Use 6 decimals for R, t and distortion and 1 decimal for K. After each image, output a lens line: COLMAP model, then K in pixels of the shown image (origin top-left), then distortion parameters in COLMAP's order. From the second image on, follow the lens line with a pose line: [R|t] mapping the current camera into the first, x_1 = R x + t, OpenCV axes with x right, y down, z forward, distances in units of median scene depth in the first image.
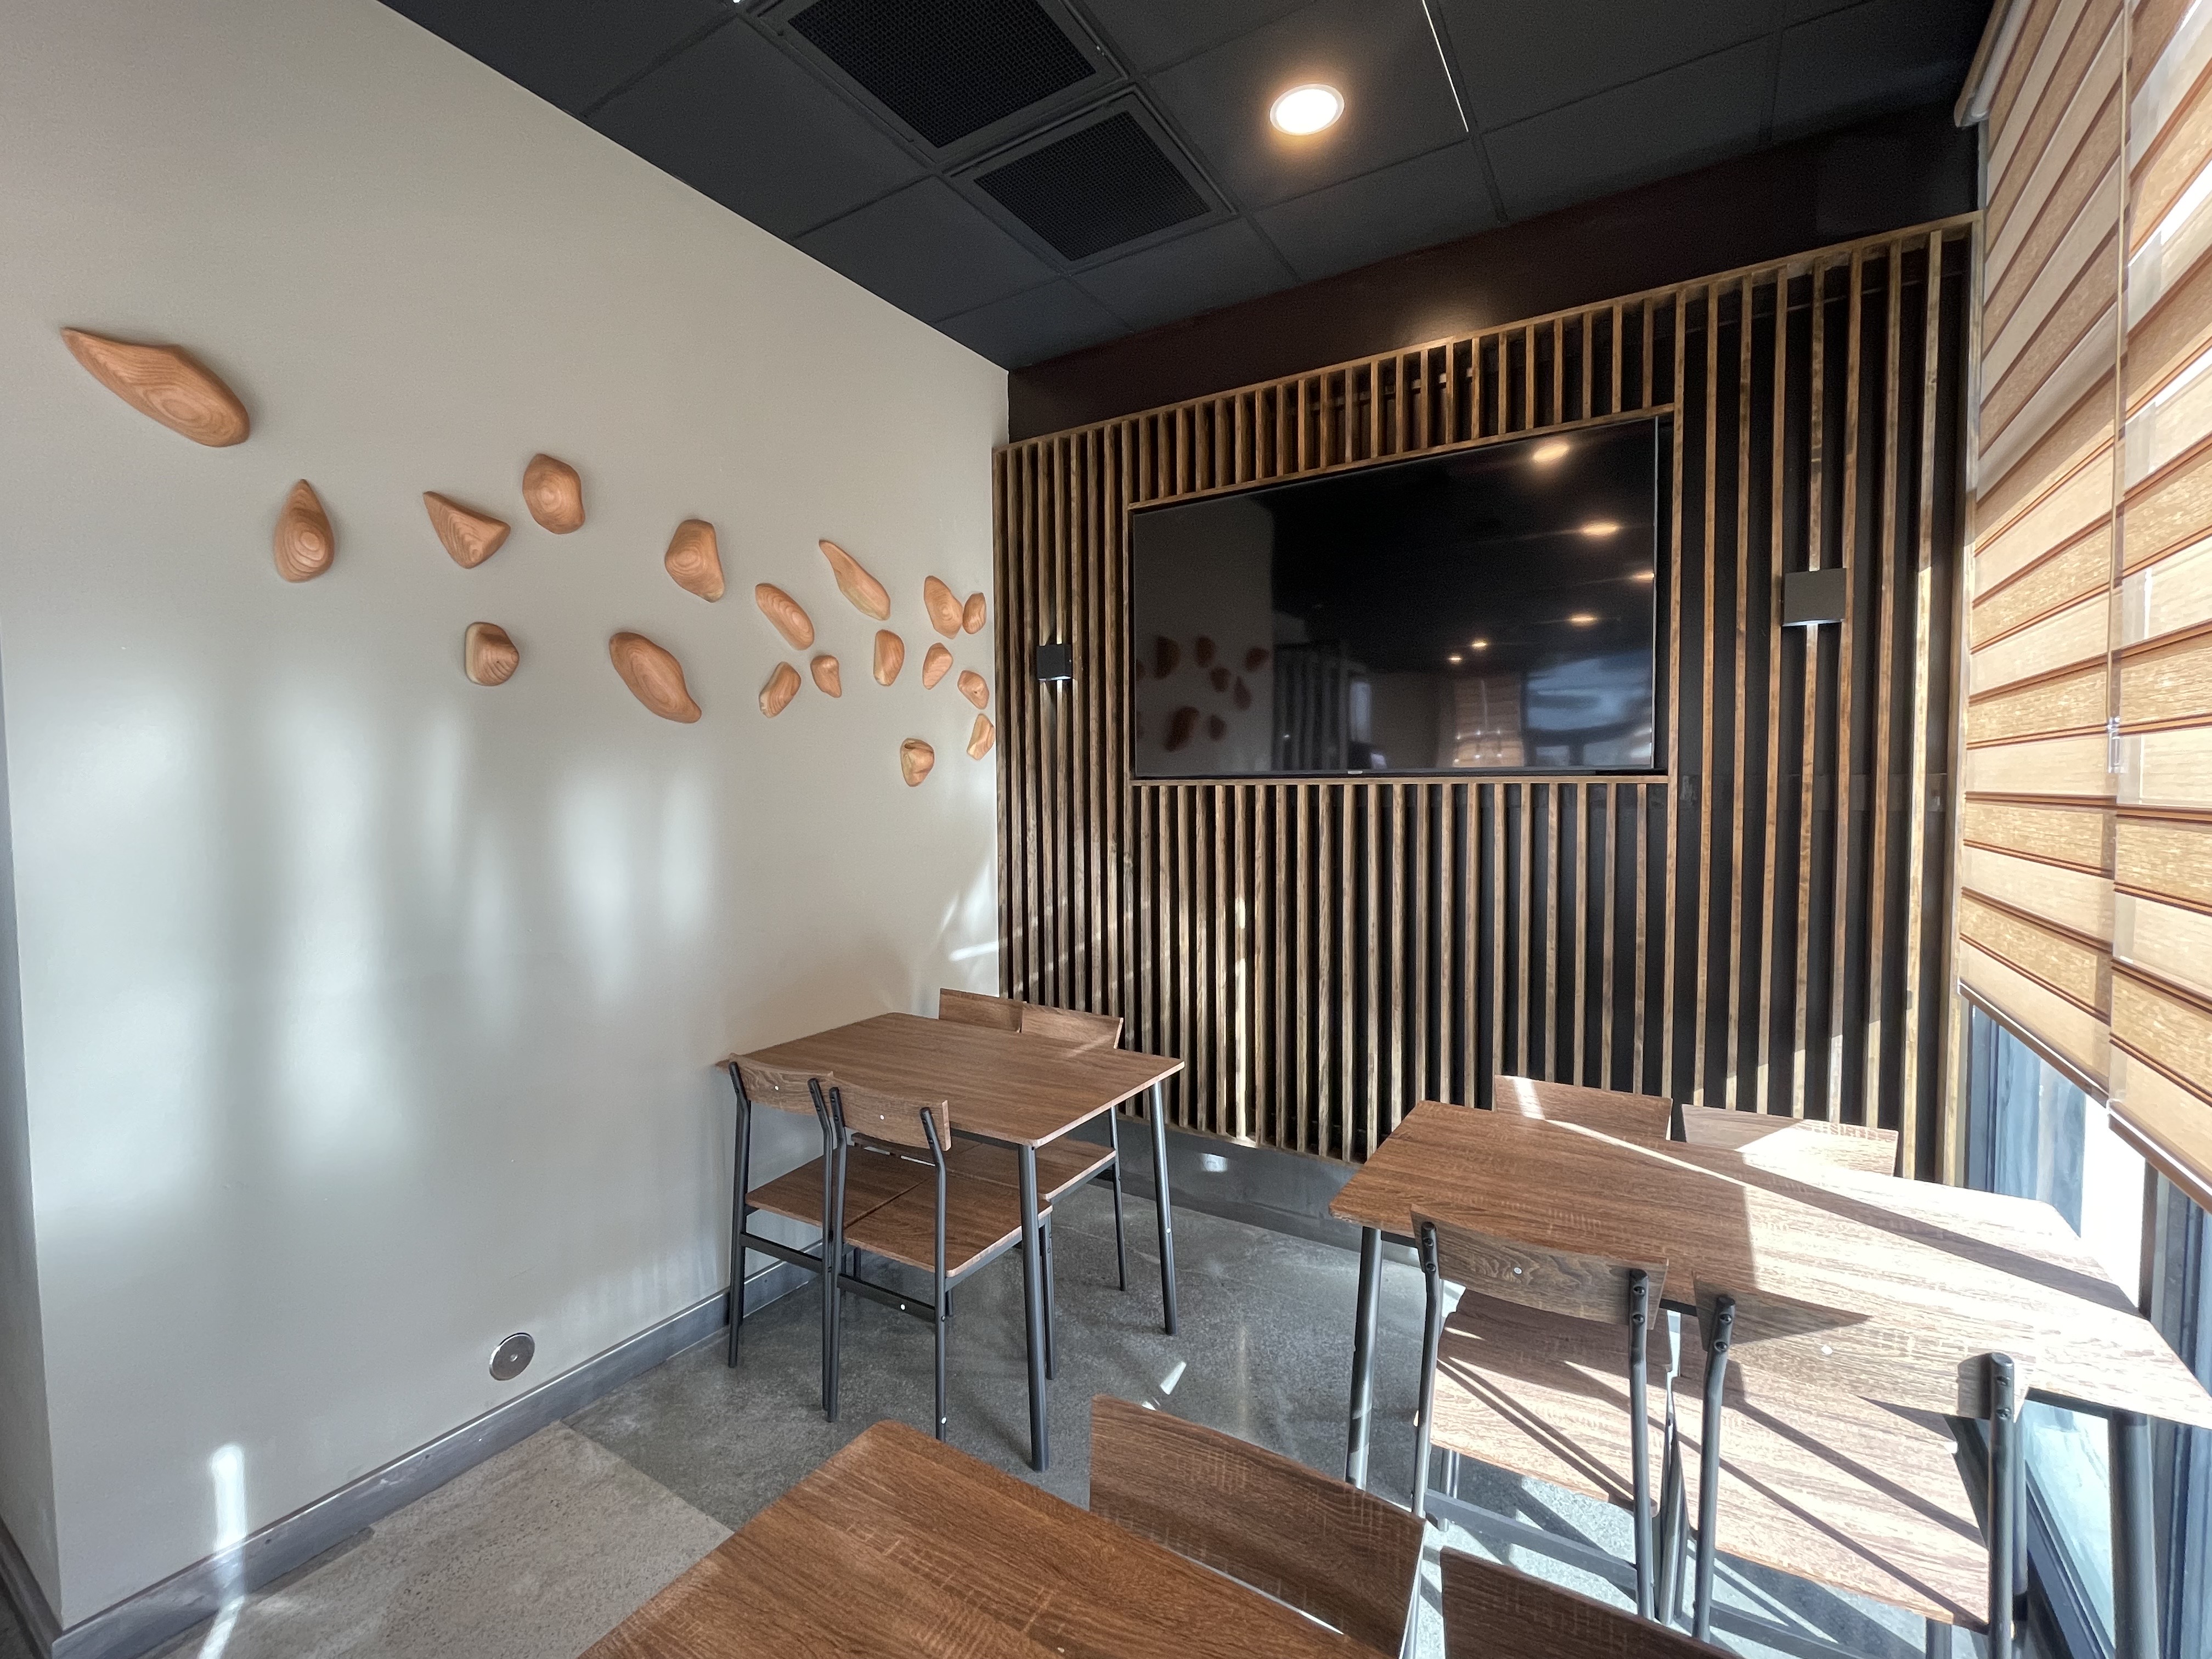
lens RADIAL K [[941.1, 0, 1095.5], [0, 941.1, 828.8], [0, 0, 1]] dist [-0.006864, 0.000304]
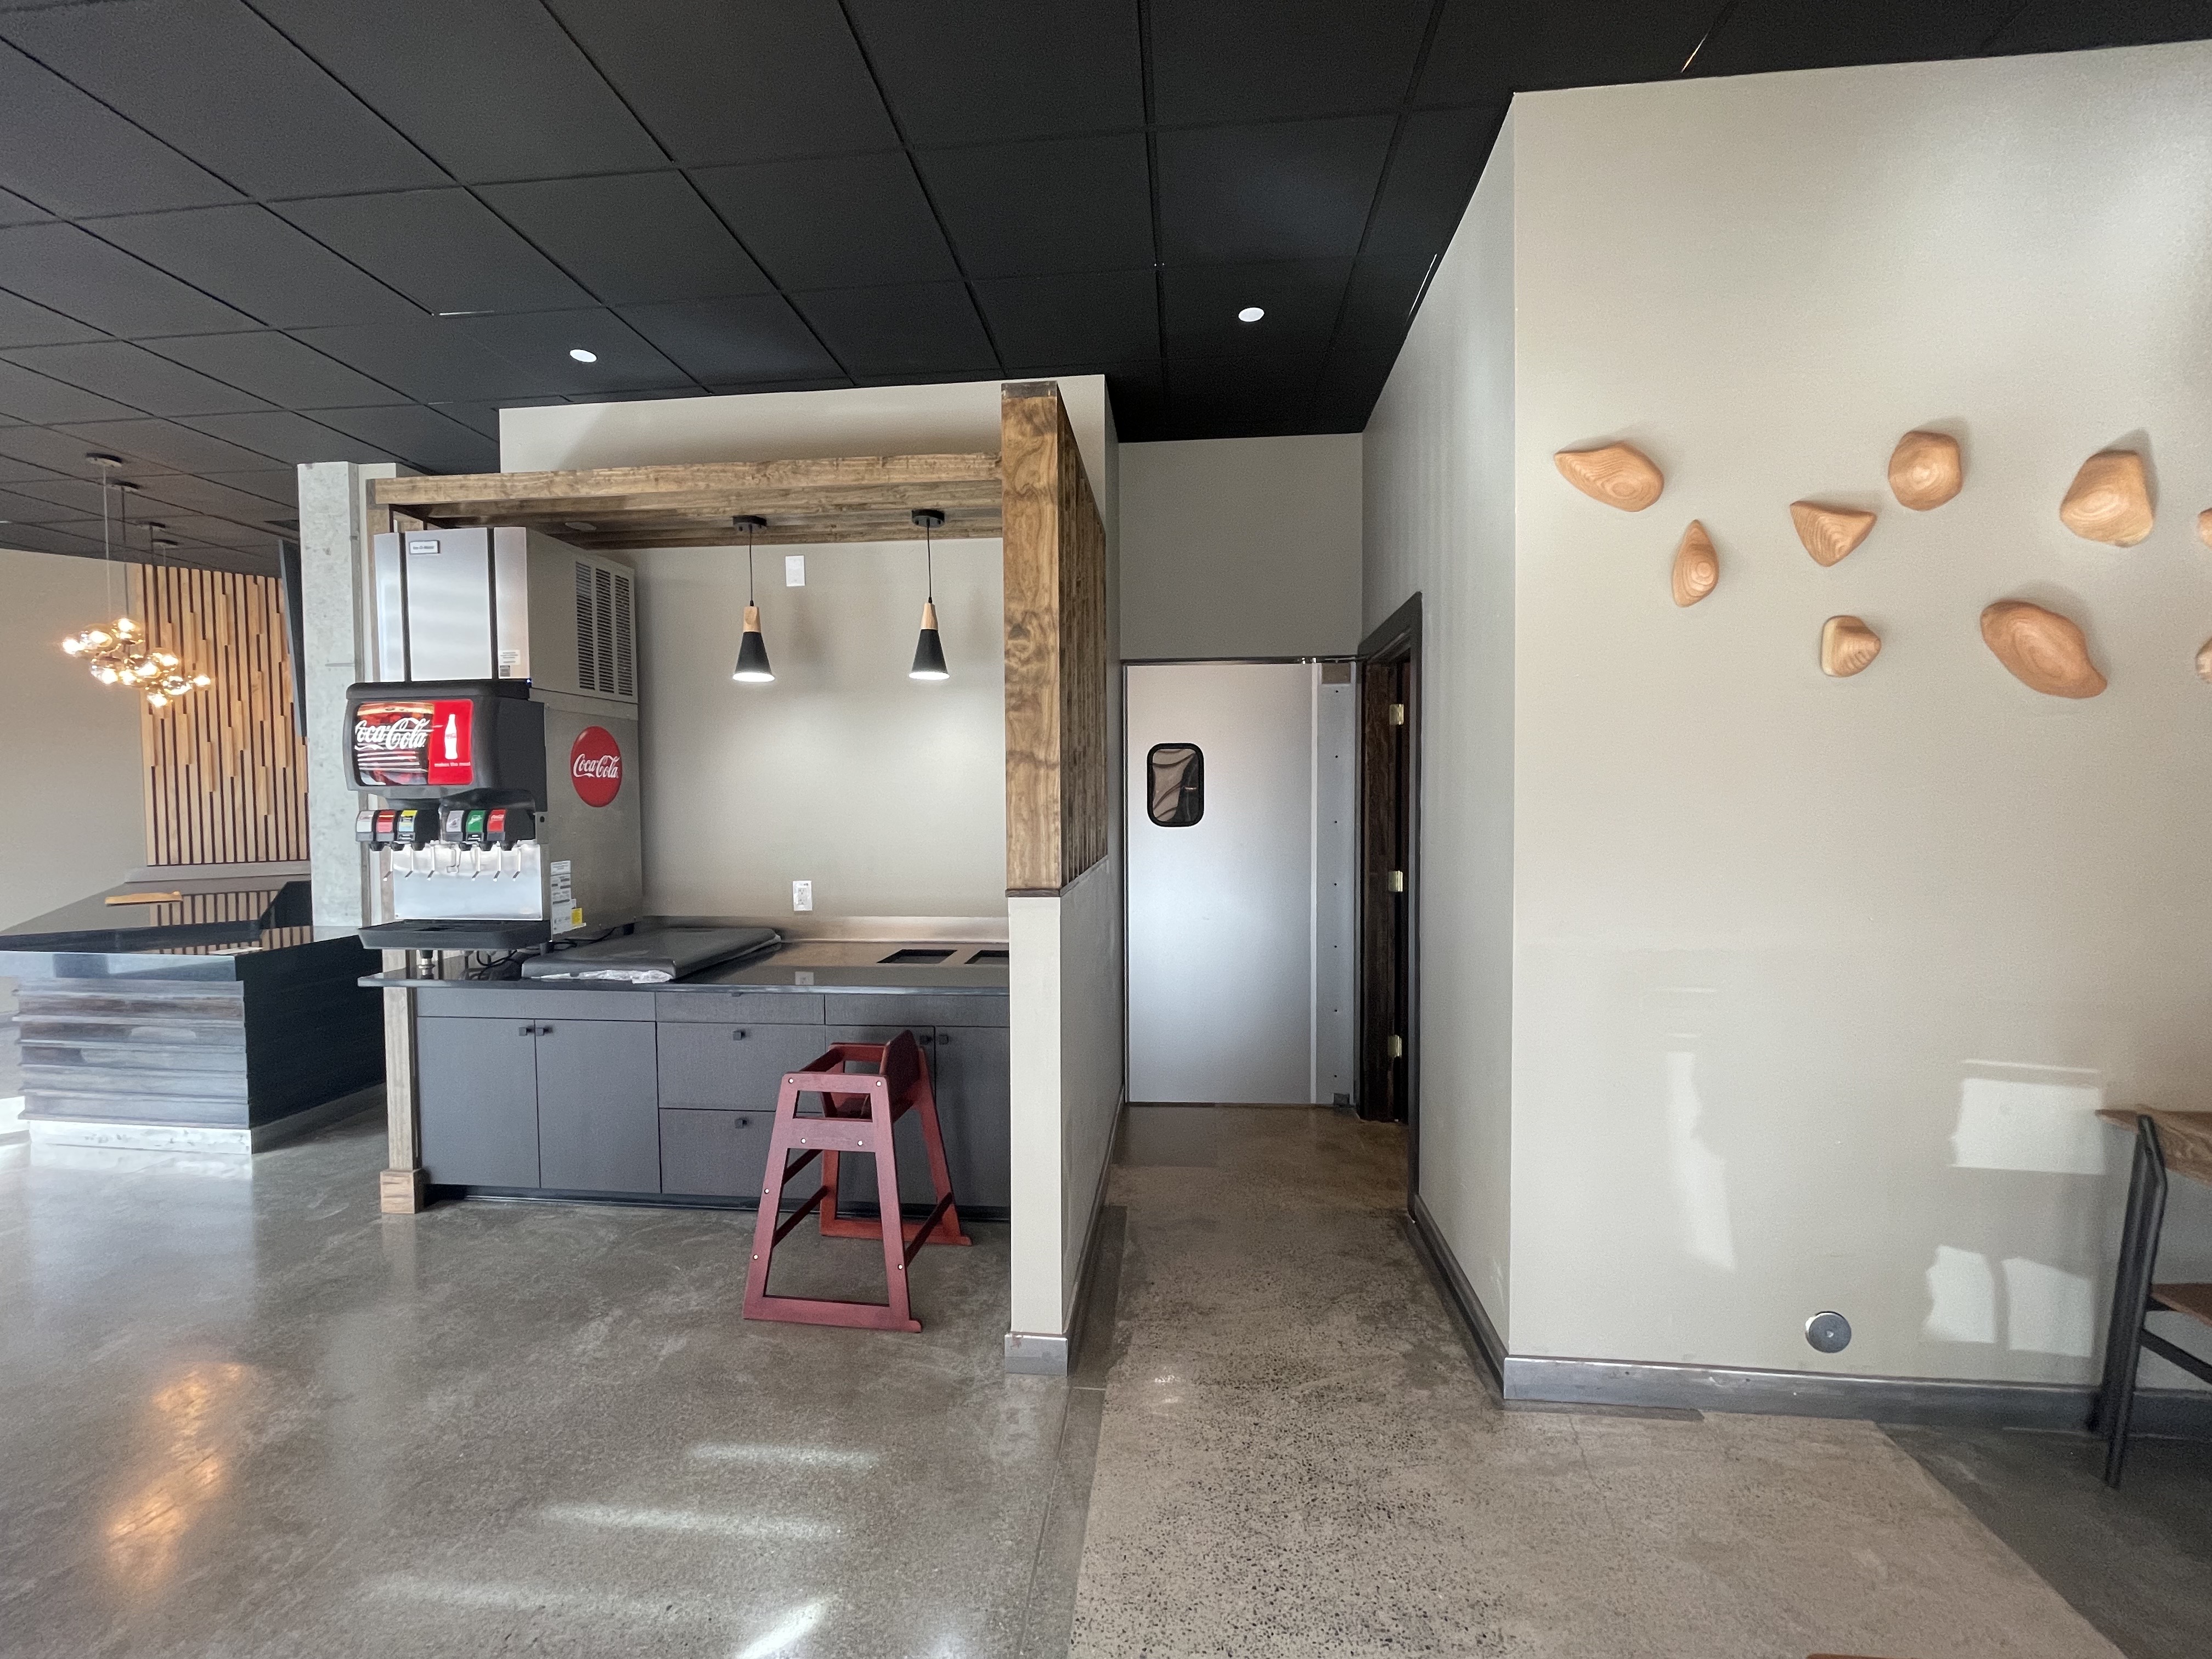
lens RADIAL K [[922.6, 0, 1095.5], [0, 922.6, 826.8], [0, 0, 1]] dist [-0.003424, 0.000224]
pose [[0.444135, 0.039342, -0.895096, -0.096324], [-0.036592, 0.998998, 0.025752, 0.015273], [0.895212, 0.021316, 0.445130, -0.171350]]
